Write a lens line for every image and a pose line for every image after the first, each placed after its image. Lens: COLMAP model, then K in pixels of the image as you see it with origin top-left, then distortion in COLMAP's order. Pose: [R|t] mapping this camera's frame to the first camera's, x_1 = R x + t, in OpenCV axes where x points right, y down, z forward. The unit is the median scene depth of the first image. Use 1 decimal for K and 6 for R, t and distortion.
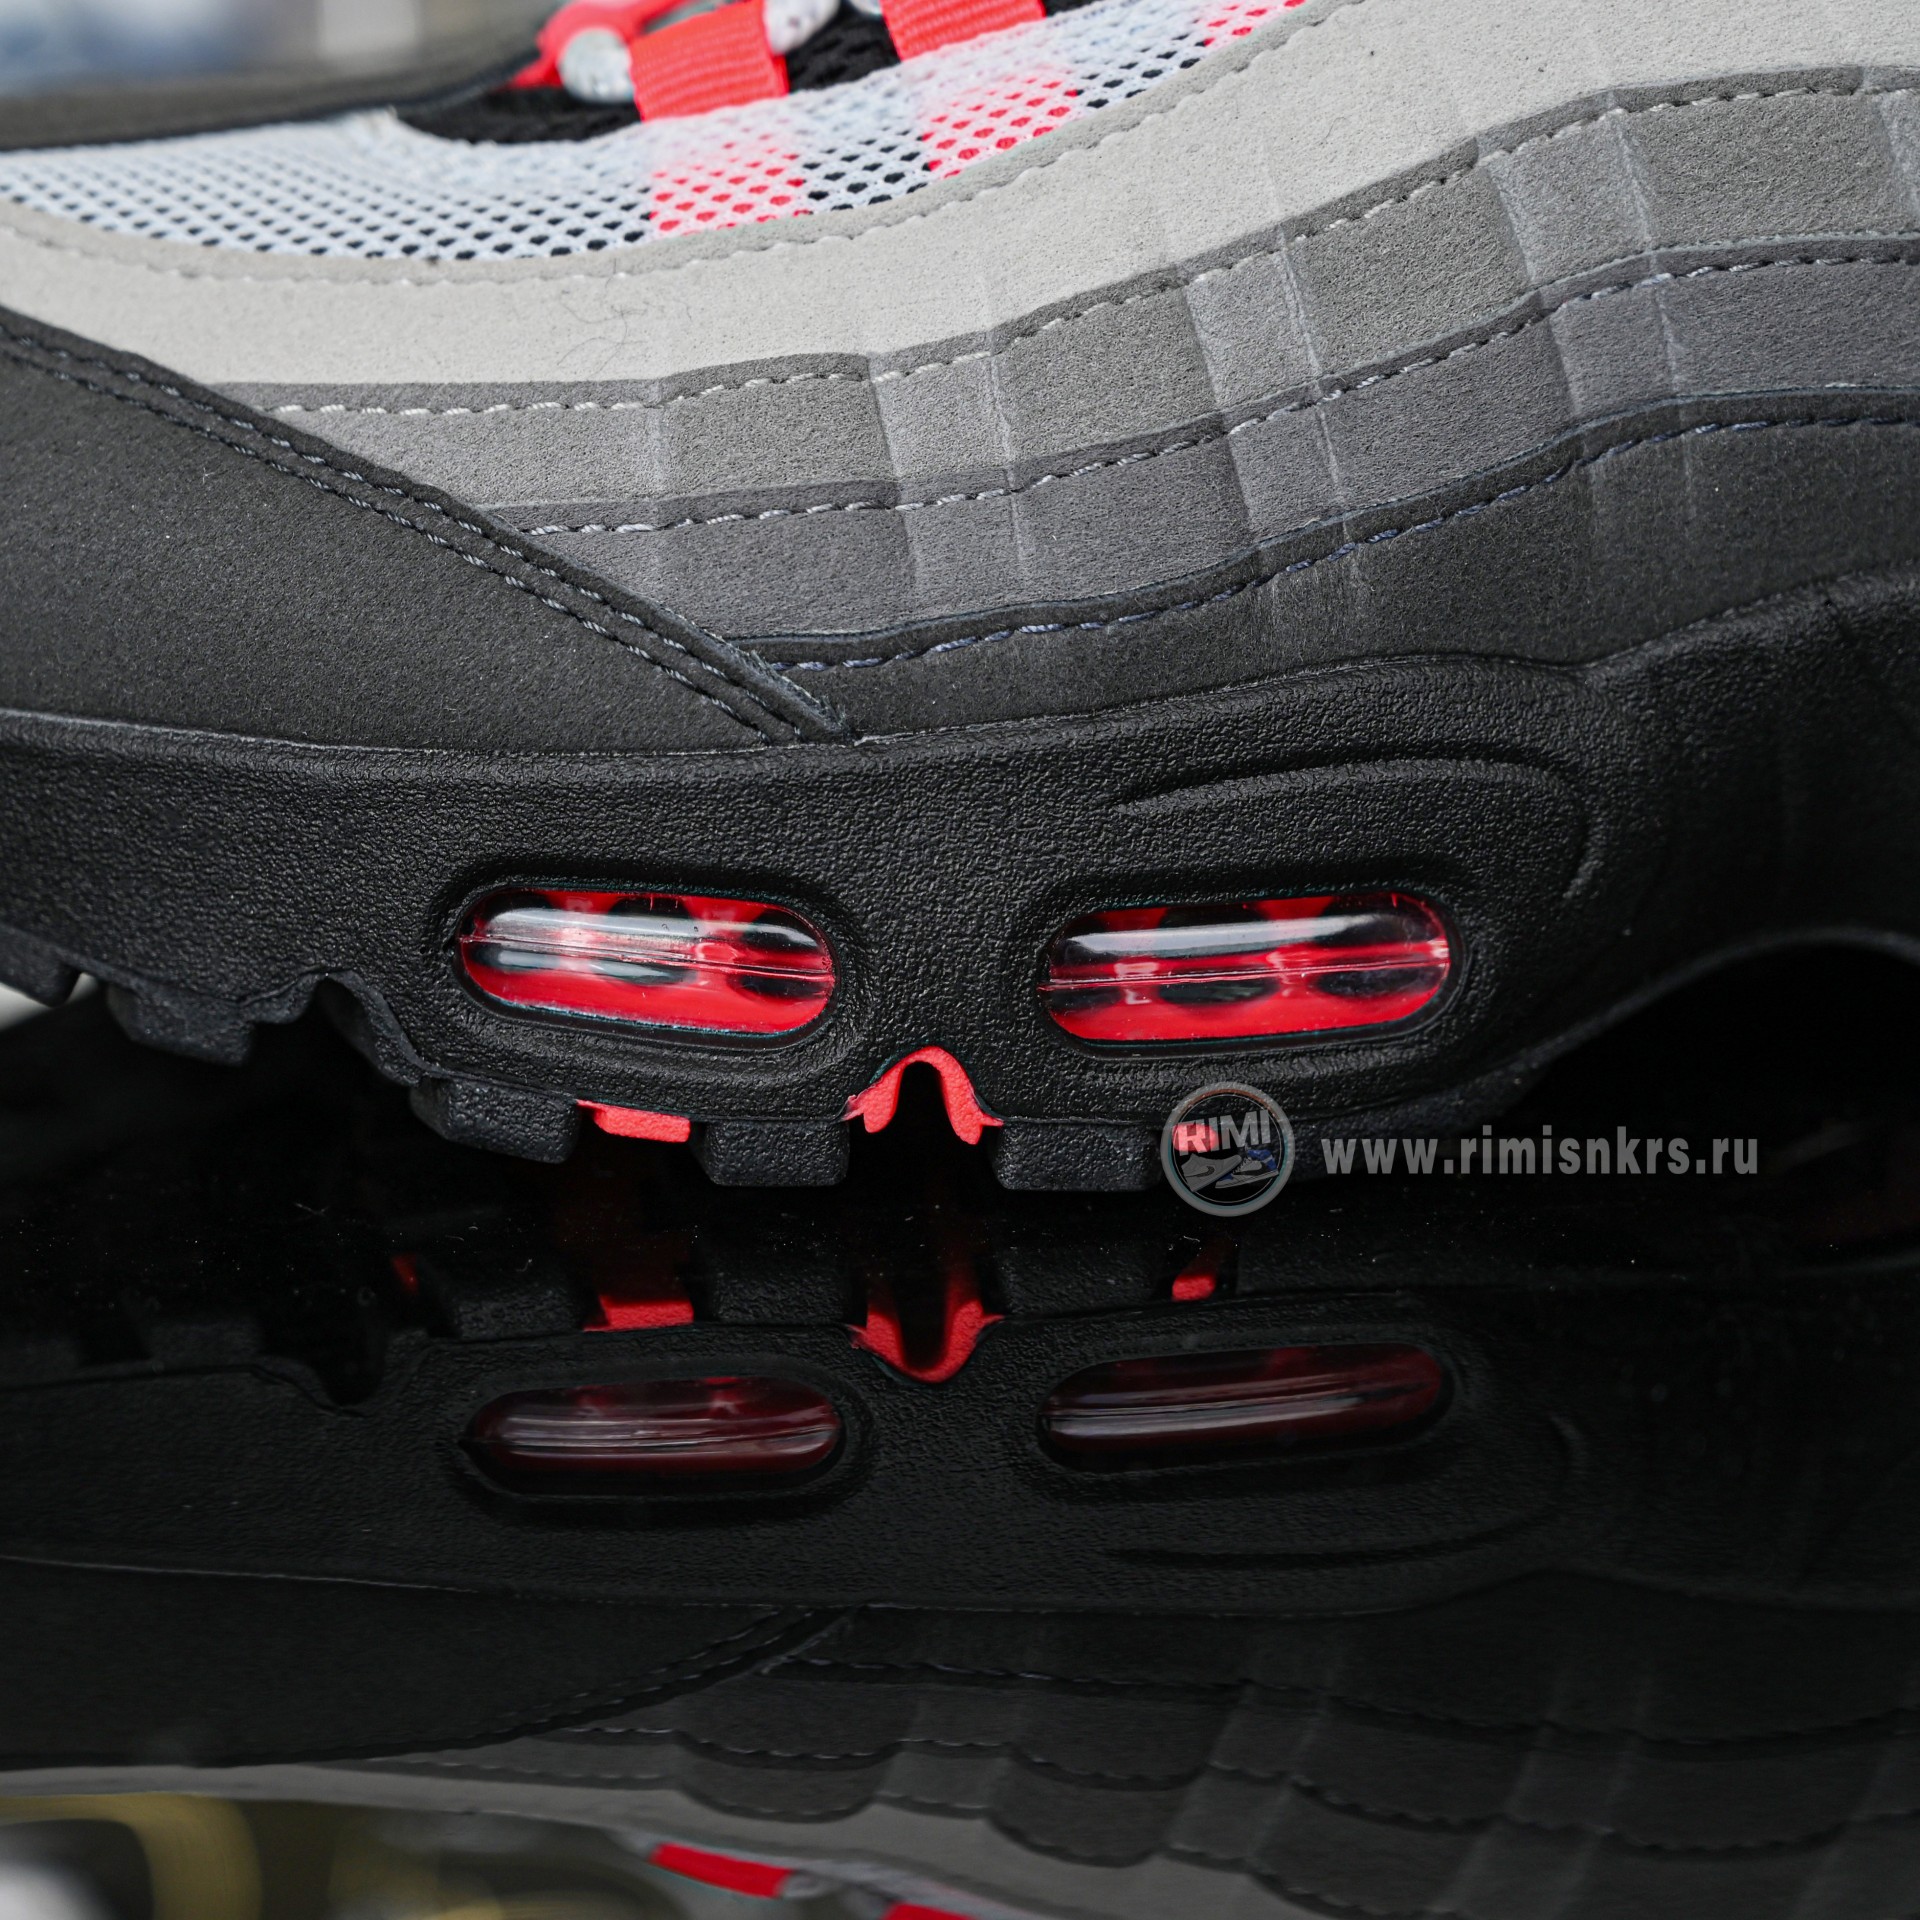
lens RADIAL K [[5935.2, 0, 960.0], [0, 5935.2, 960.0], [0, 0, 1]] dist [0.025142, -0.905203]
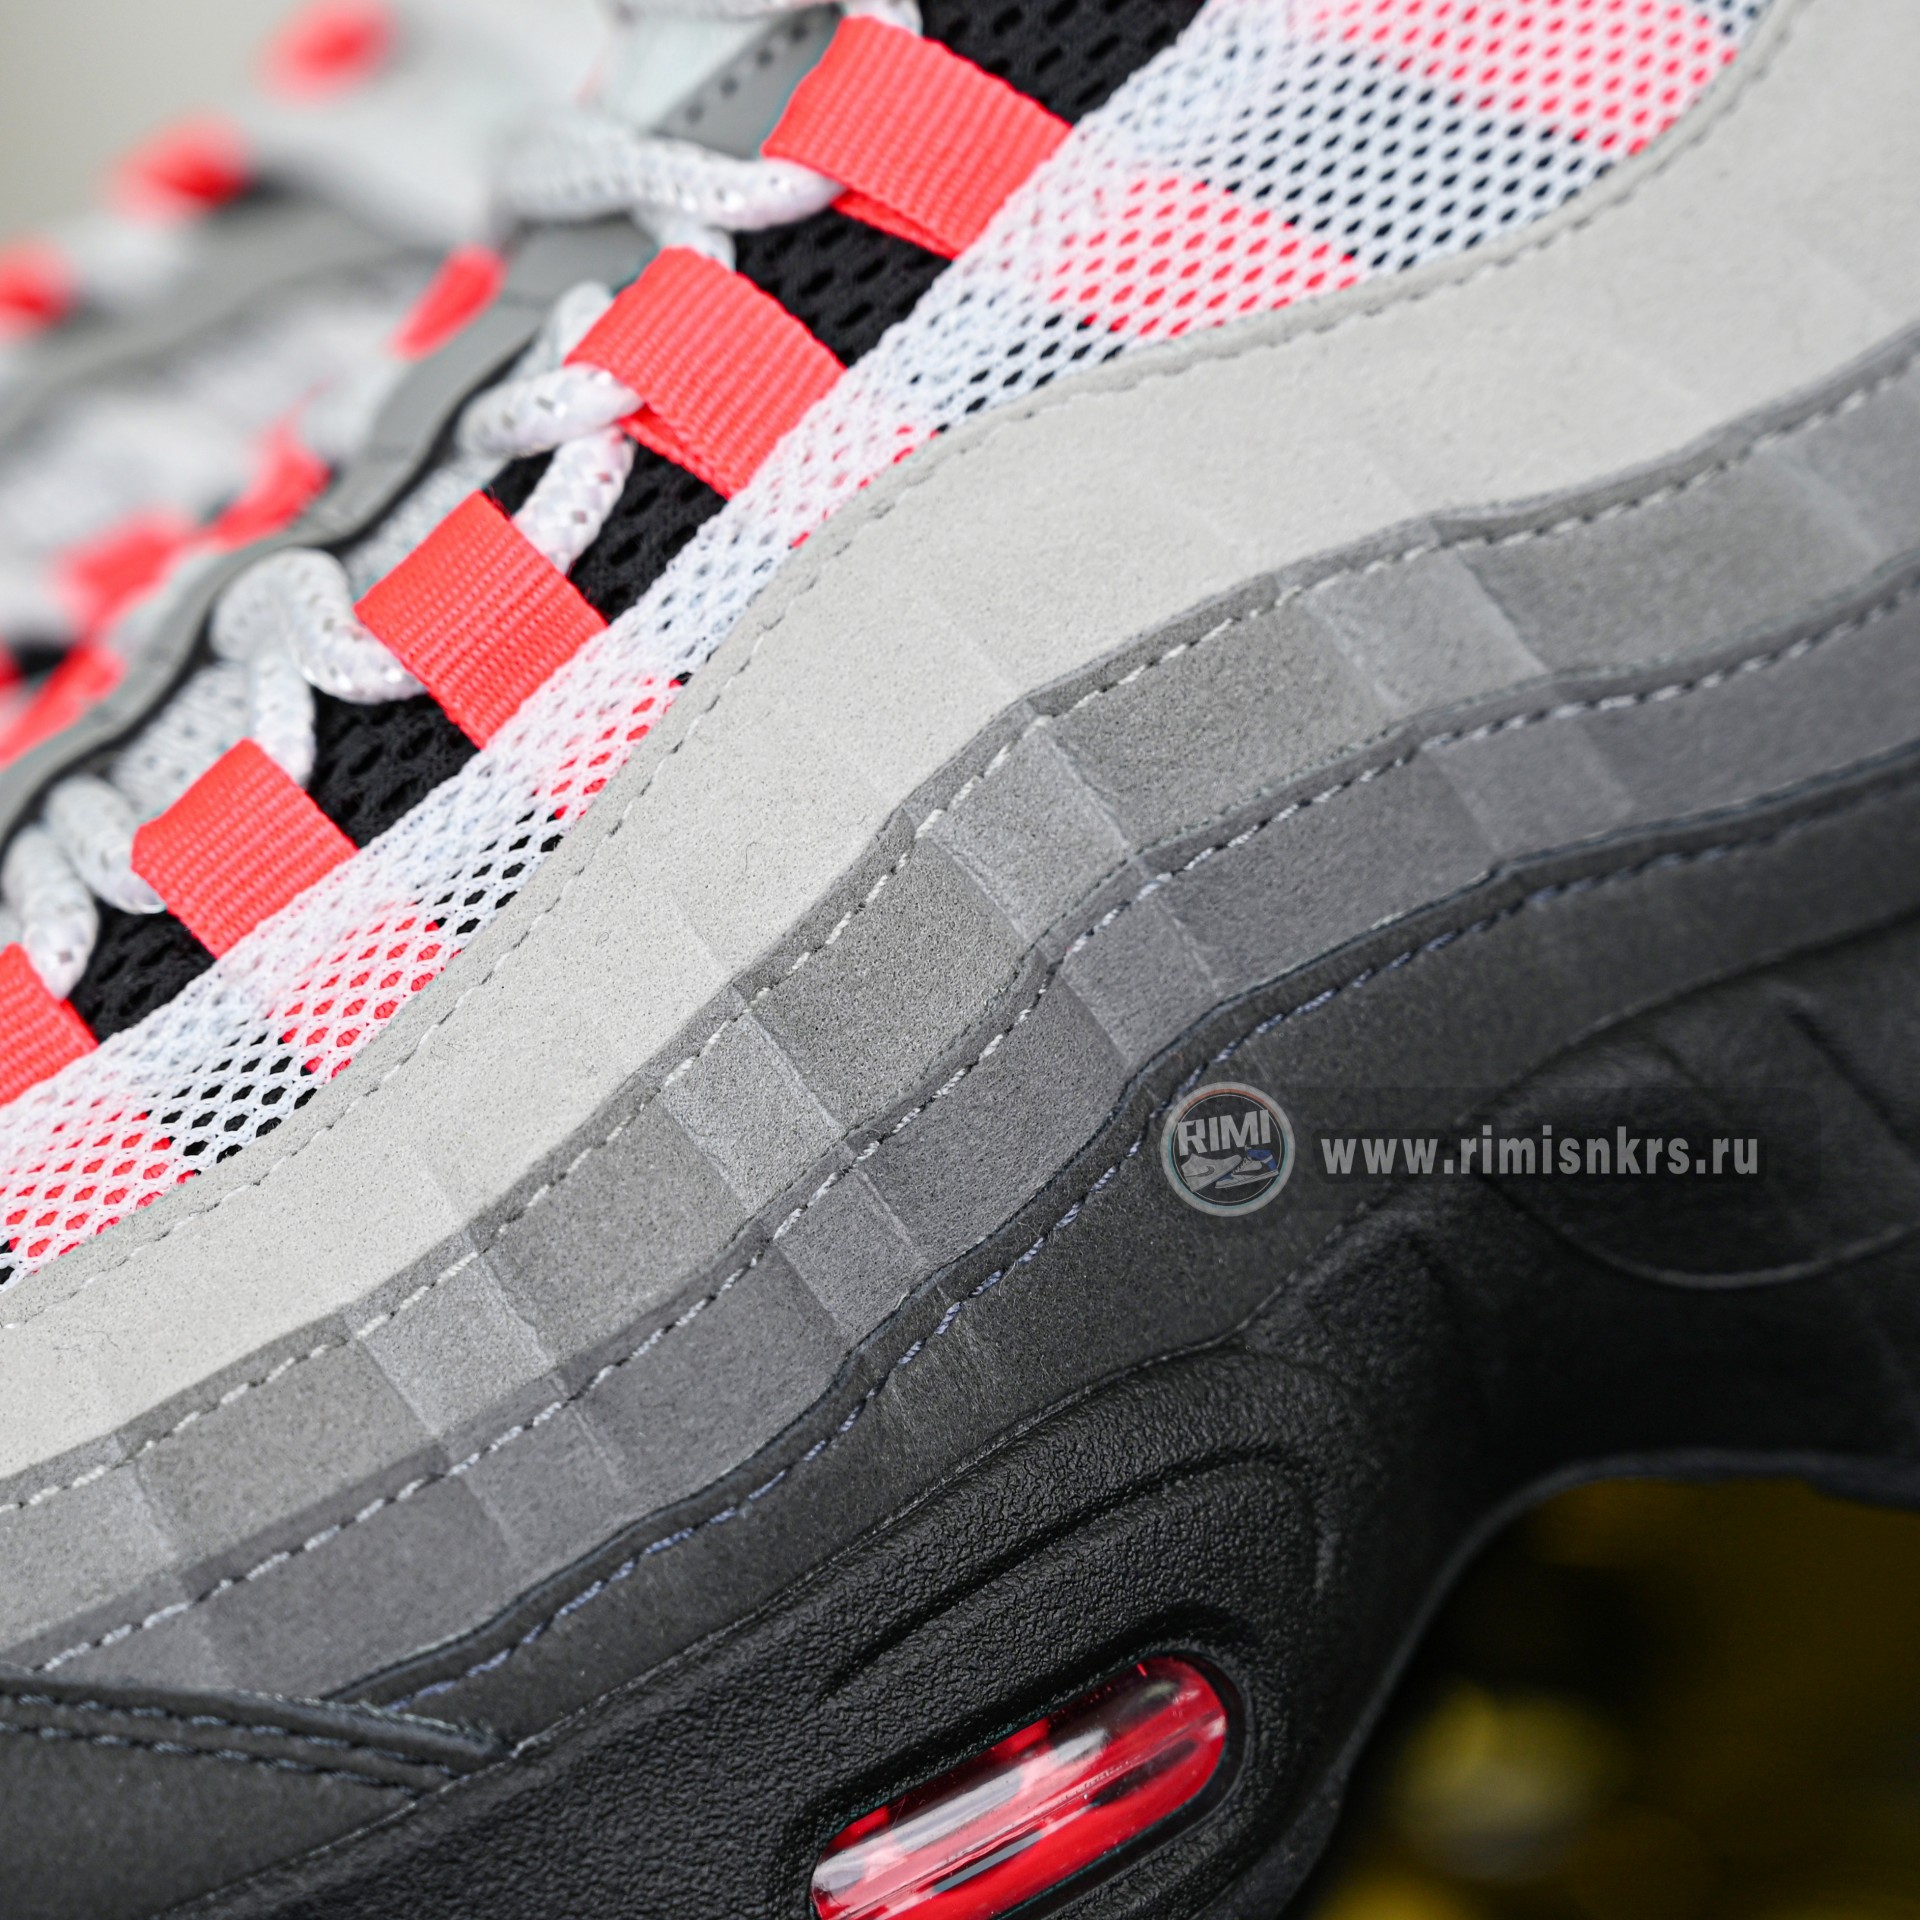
lens RADIAL K [[5935.2, 0, 960.0], [0, 5935.2, 960.0], [0, 0, 1]] dist [0.025142, -0.905203]
pose [[0.905313, -0.363076, 0.220420, -0.102355], [0.372839, 0.927892, -0.002907, -0.112515], [-0.203471, 0.084813, 0.975401, 0.164429]]
